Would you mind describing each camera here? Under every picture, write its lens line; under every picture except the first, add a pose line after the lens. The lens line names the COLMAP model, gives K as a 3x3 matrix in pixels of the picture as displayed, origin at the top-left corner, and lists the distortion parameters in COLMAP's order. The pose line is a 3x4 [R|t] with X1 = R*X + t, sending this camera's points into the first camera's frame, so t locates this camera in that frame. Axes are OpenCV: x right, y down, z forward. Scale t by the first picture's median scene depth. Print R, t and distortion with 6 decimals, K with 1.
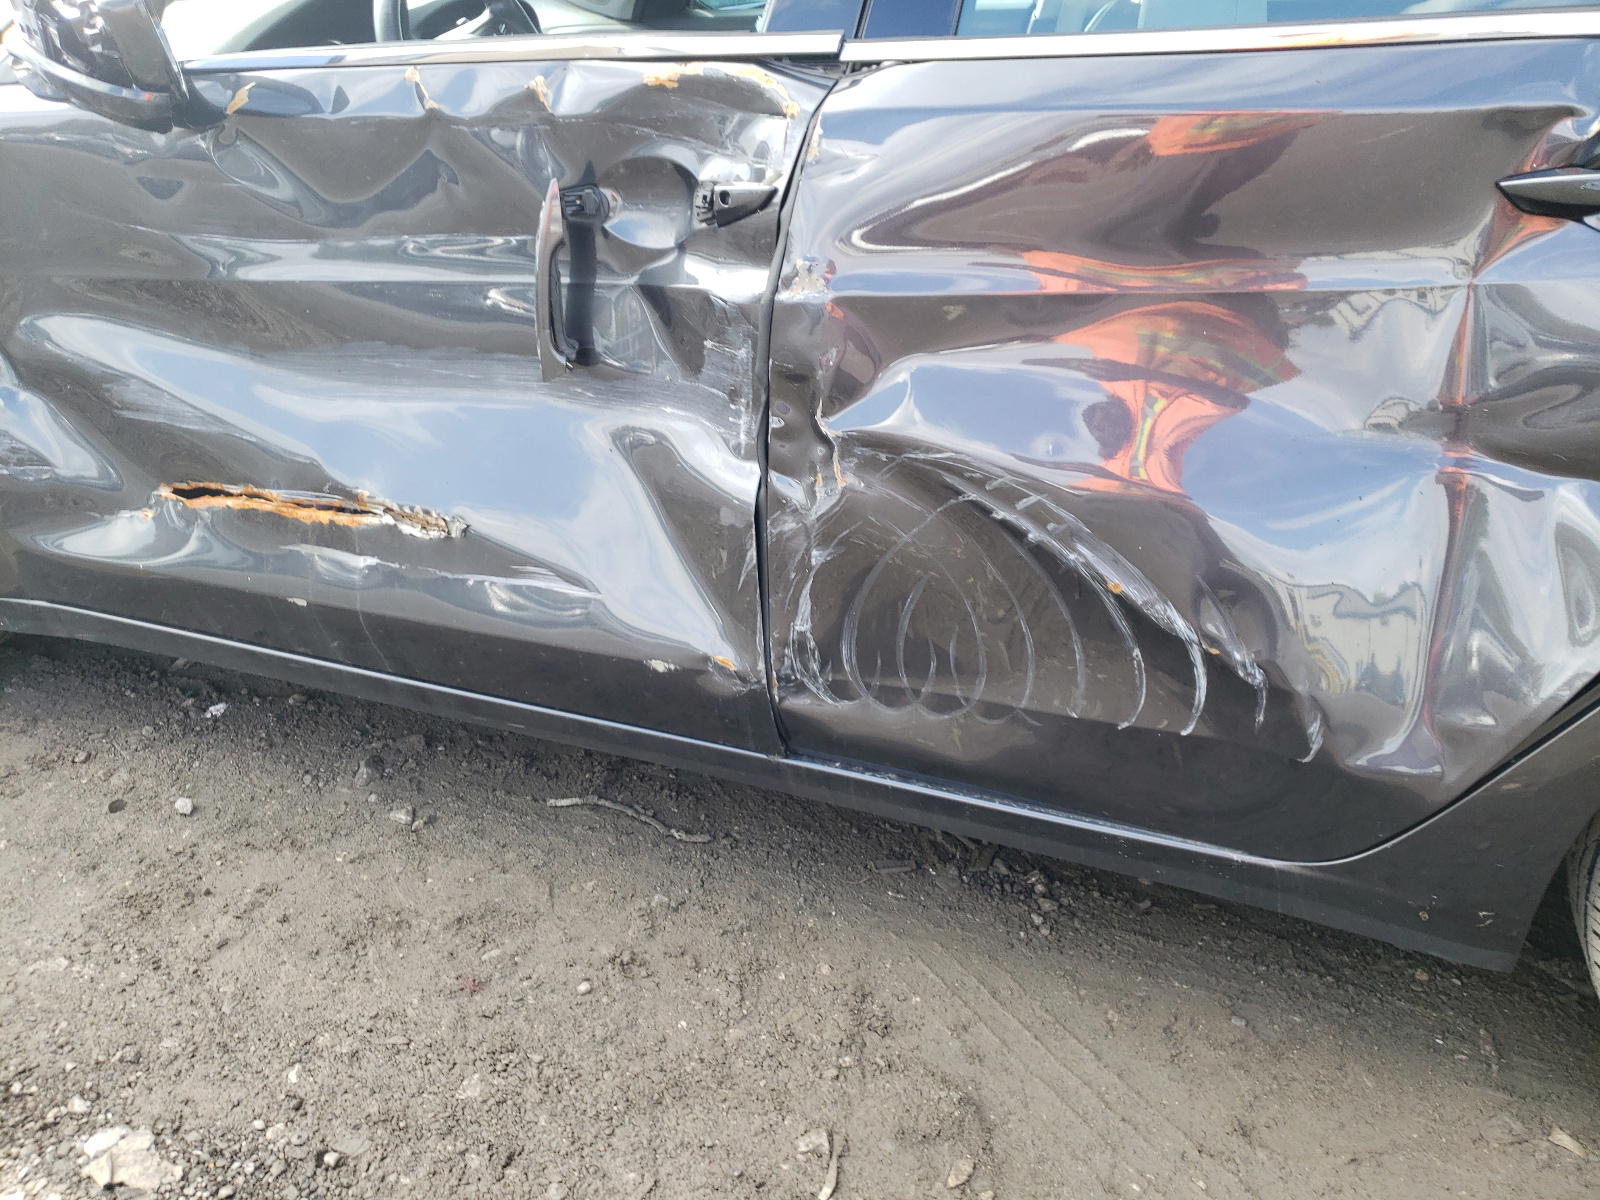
lens RADIAL K [[1427.1, 0, 800.0], [0, 1427.1, 600.0], [0, 0, 1]] dist [0.006486, 0.000029]
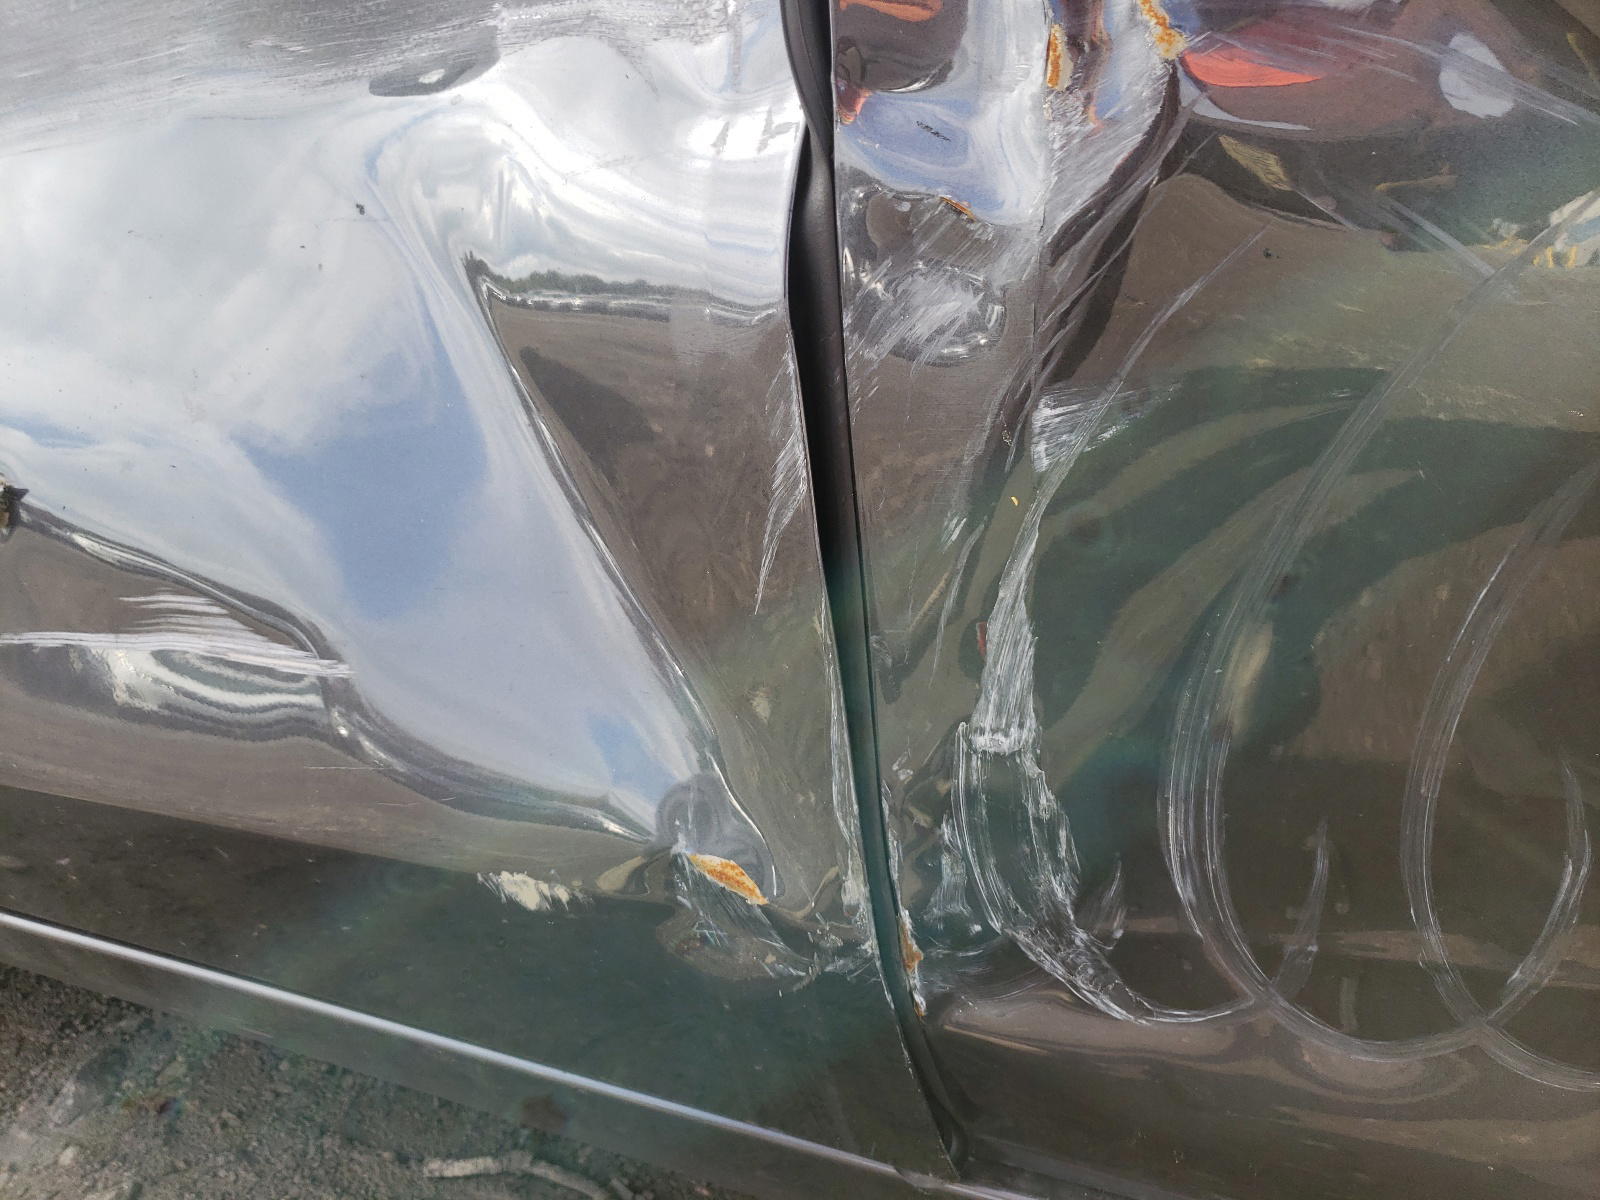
lens RADIAL K [[1427.1, 0, 800.0], [0, 1427.1, 600.0], [0, 0, 1]] dist [0.006486, 0.000029]
pose [[0.993113, -0.051899, -0.105039, -0.006367], [0.041995, 0.994649, -0.094390, 0.016683], [0.109376, 0.089329, 0.989978, 0.725130]]
